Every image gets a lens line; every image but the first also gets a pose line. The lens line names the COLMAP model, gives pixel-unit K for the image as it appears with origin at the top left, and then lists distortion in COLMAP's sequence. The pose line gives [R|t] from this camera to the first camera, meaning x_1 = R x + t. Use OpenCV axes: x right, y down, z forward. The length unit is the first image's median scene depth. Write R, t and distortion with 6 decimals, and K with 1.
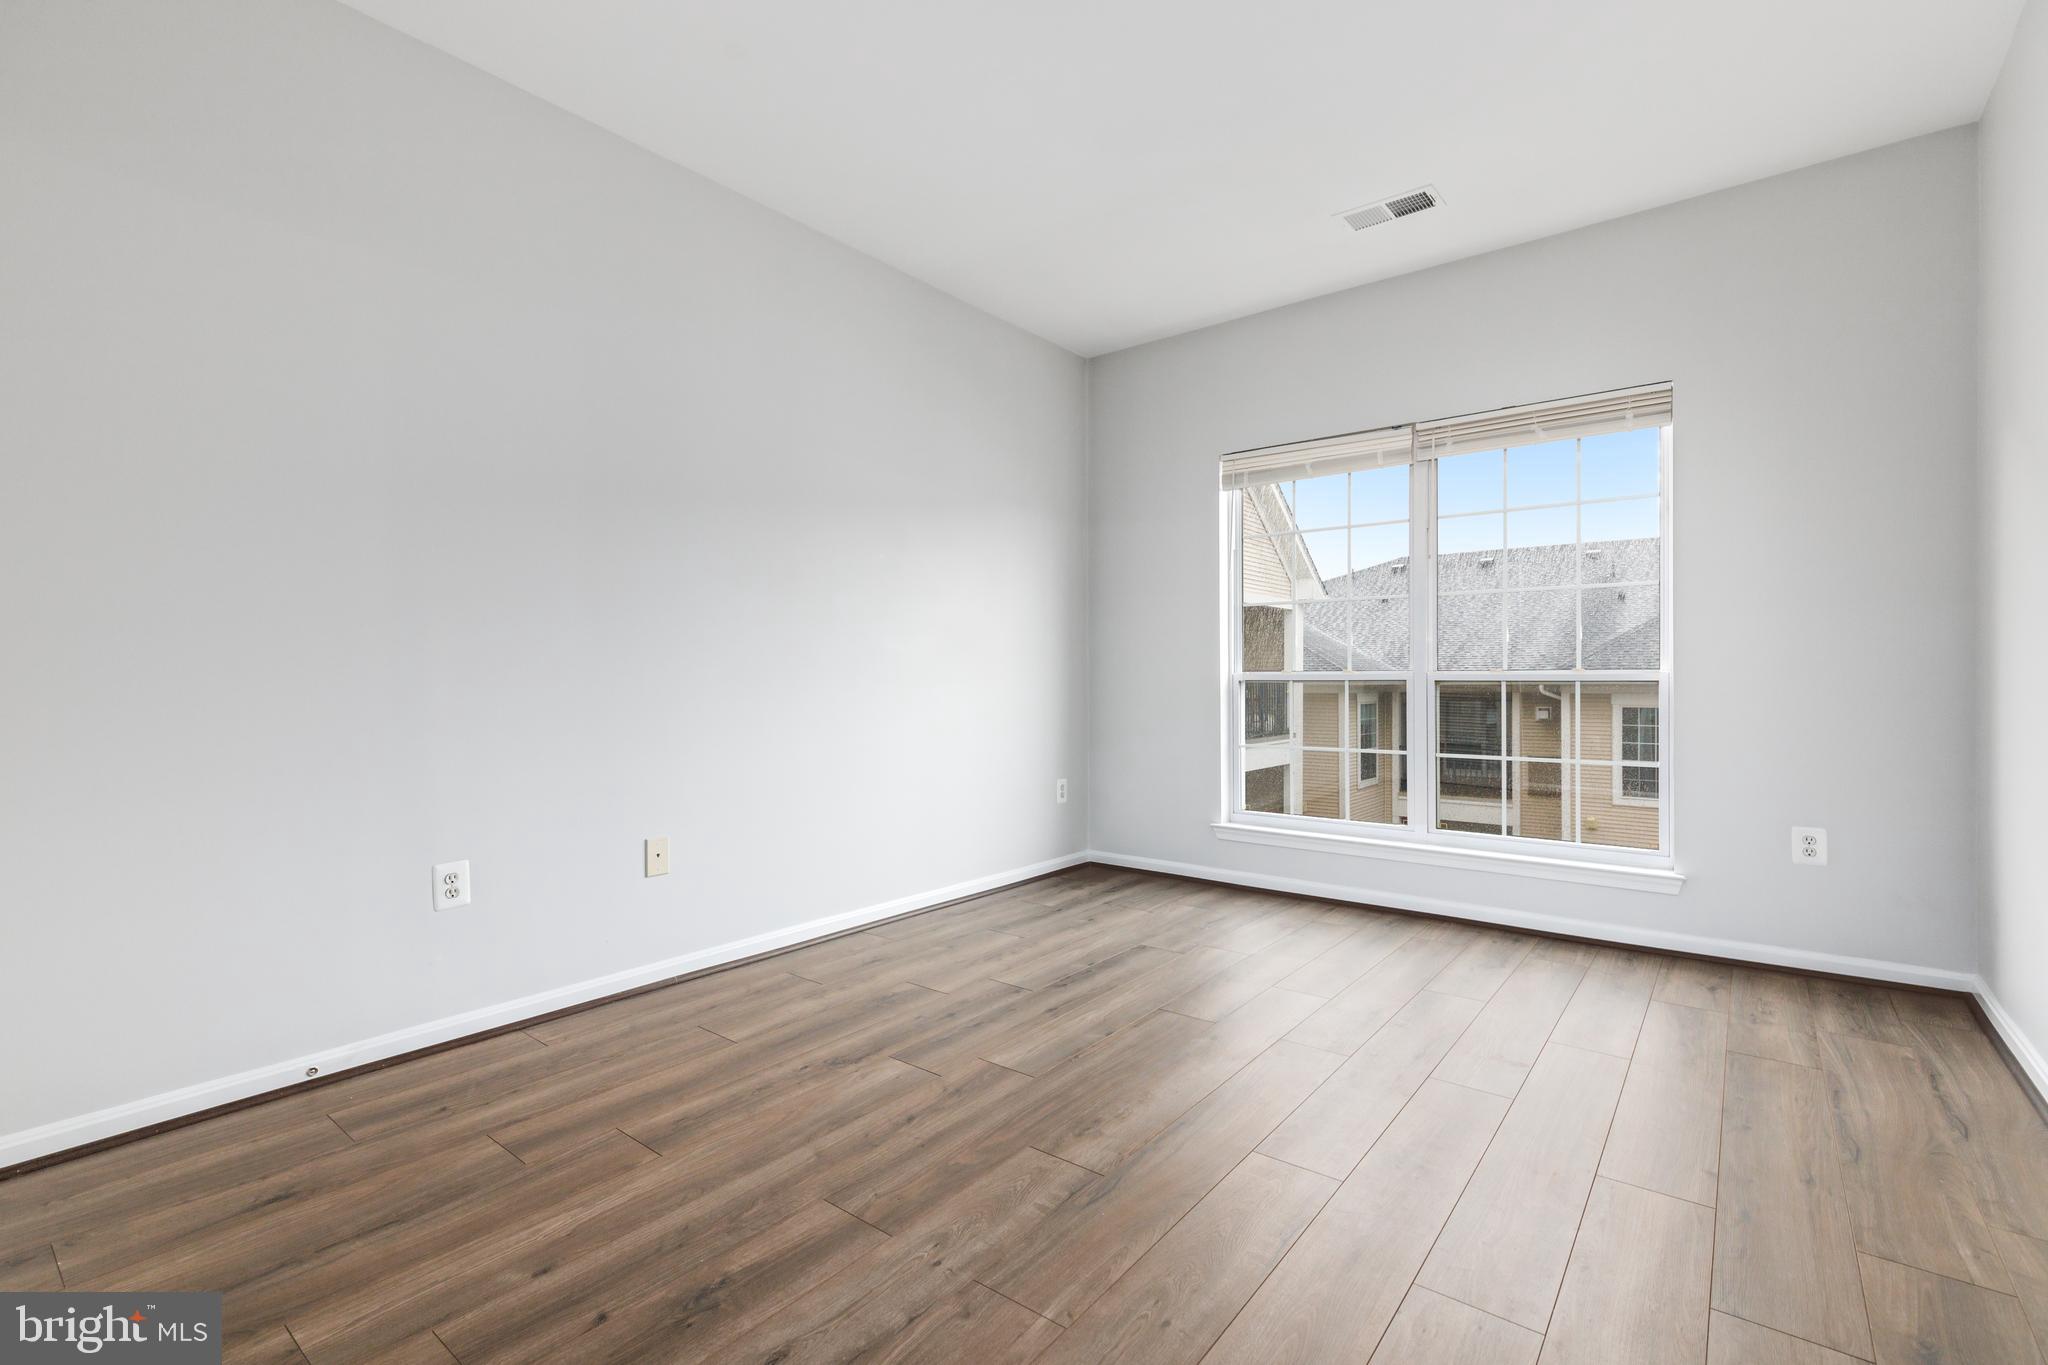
lens RADIAL K [[905.7, 0, 1059.0], [0, 905.7, 681.1], [0, 0, 1]] dist [0.007162, -0.000282]
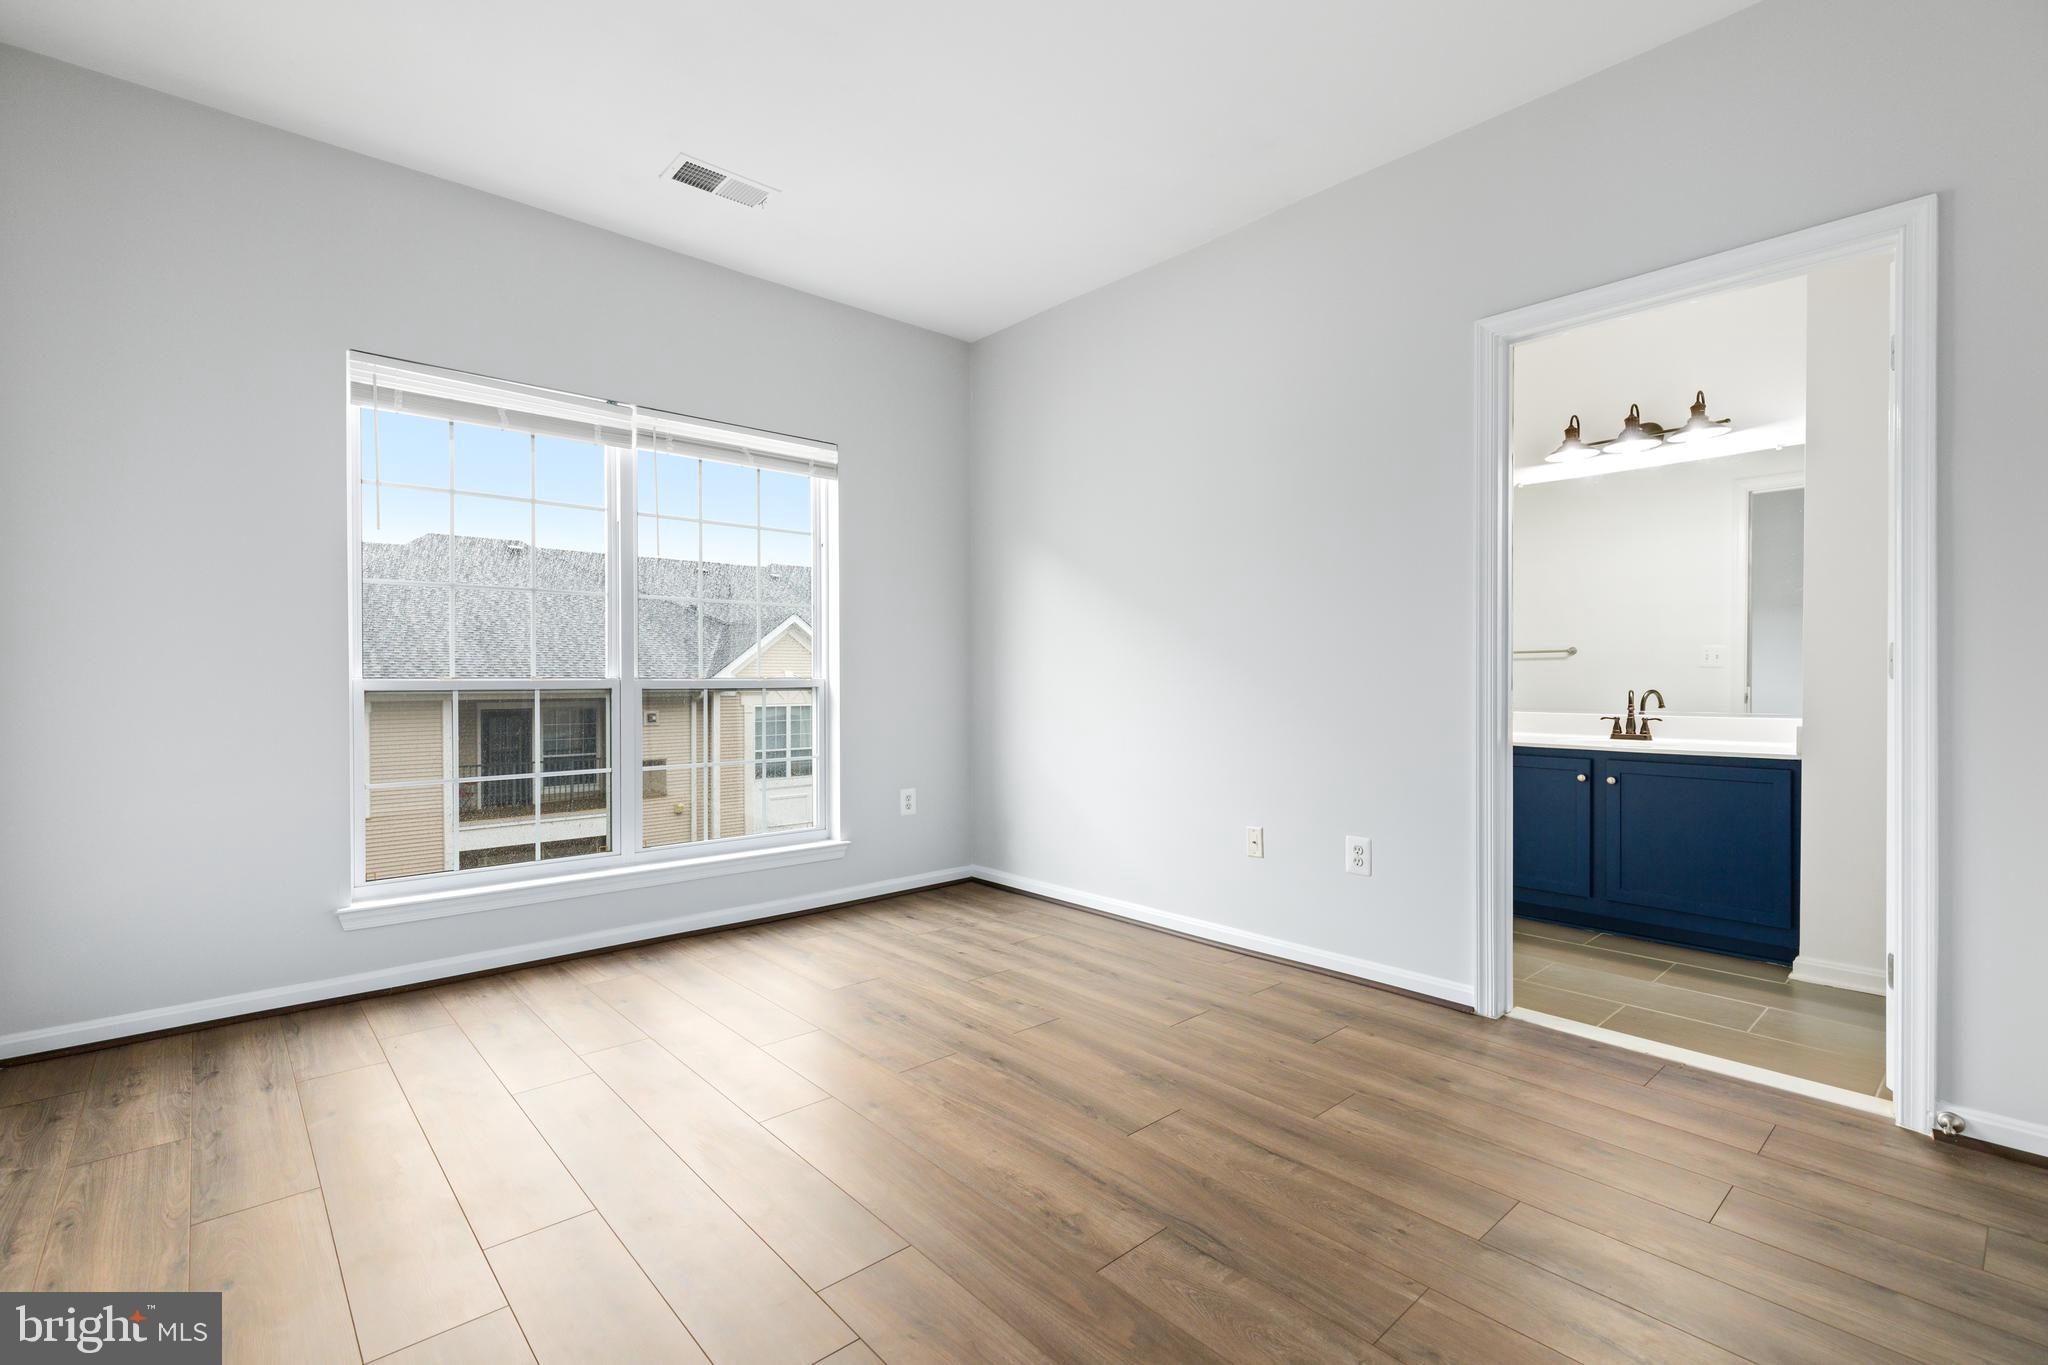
lens RADIAL K [[907.2, 0, 973.8], [0, 907.2, 685.9], [0, 0, 1]] dist [0.001757, 0.000094]
pose [[0.217395, -0.006258, 0.976064, -0.548067], [0.008594, 0.999953, 0.004497, -0.005040], [-0.976046, 0.007410, 0.217438, 0.610618]]
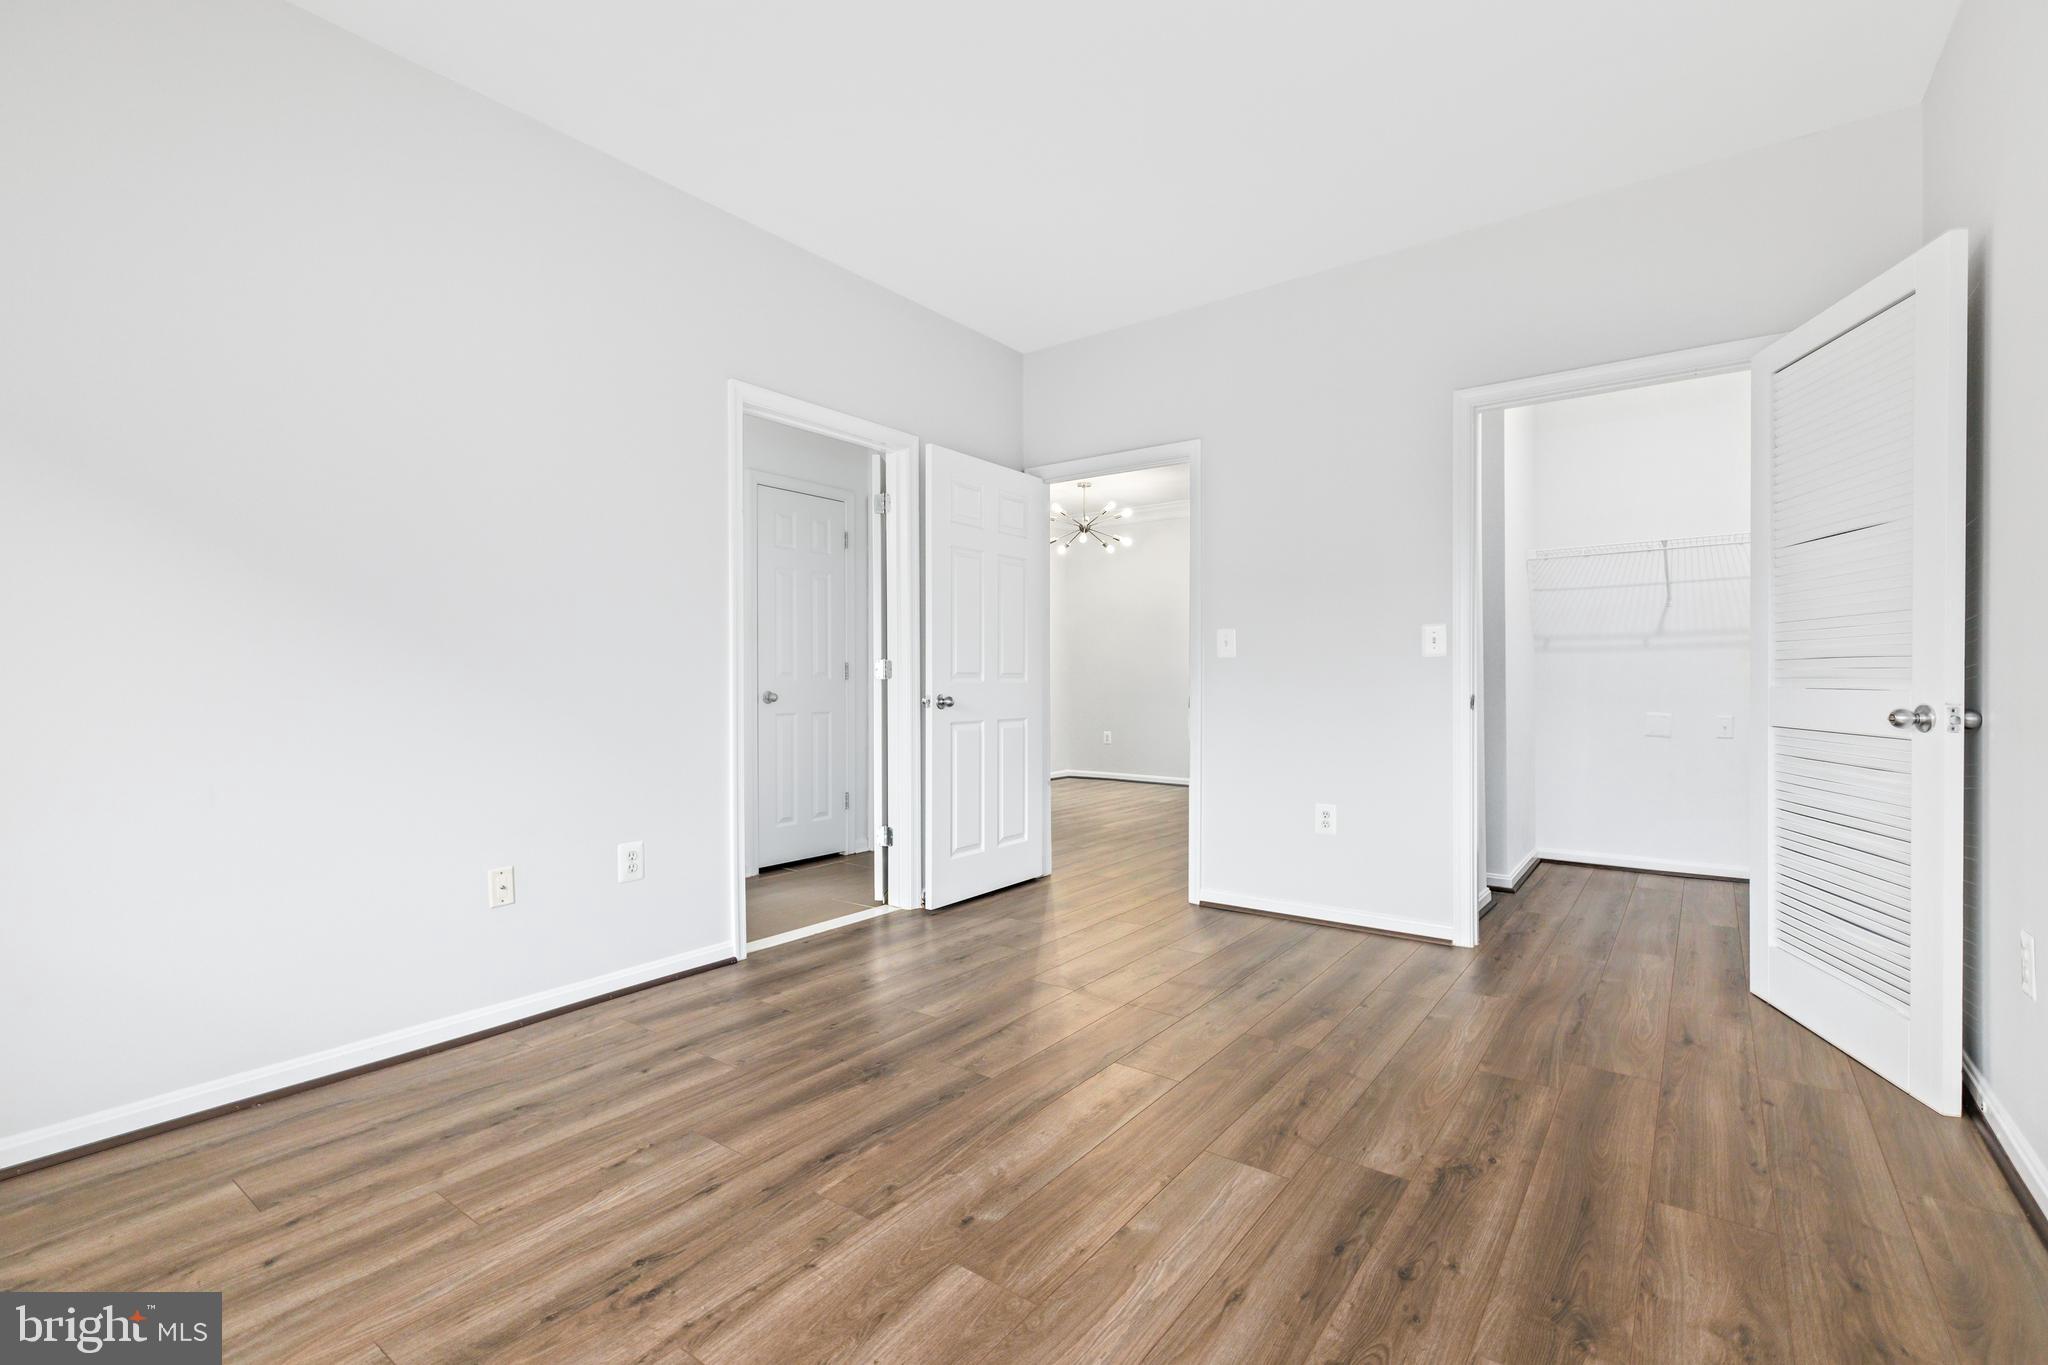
lens RADIAL K [[905.7, 0, 1059.0], [0, 905.7, 681.1], [0, 0, 1]] dist [0.007162, -0.000282]
pose [[-0.999462, 0.005046, -0.032421, 0.105308], [0.004757, 0.999948, 0.008973, -0.011279], [0.032465, 0.008814, -0.999434, 1.424832]]
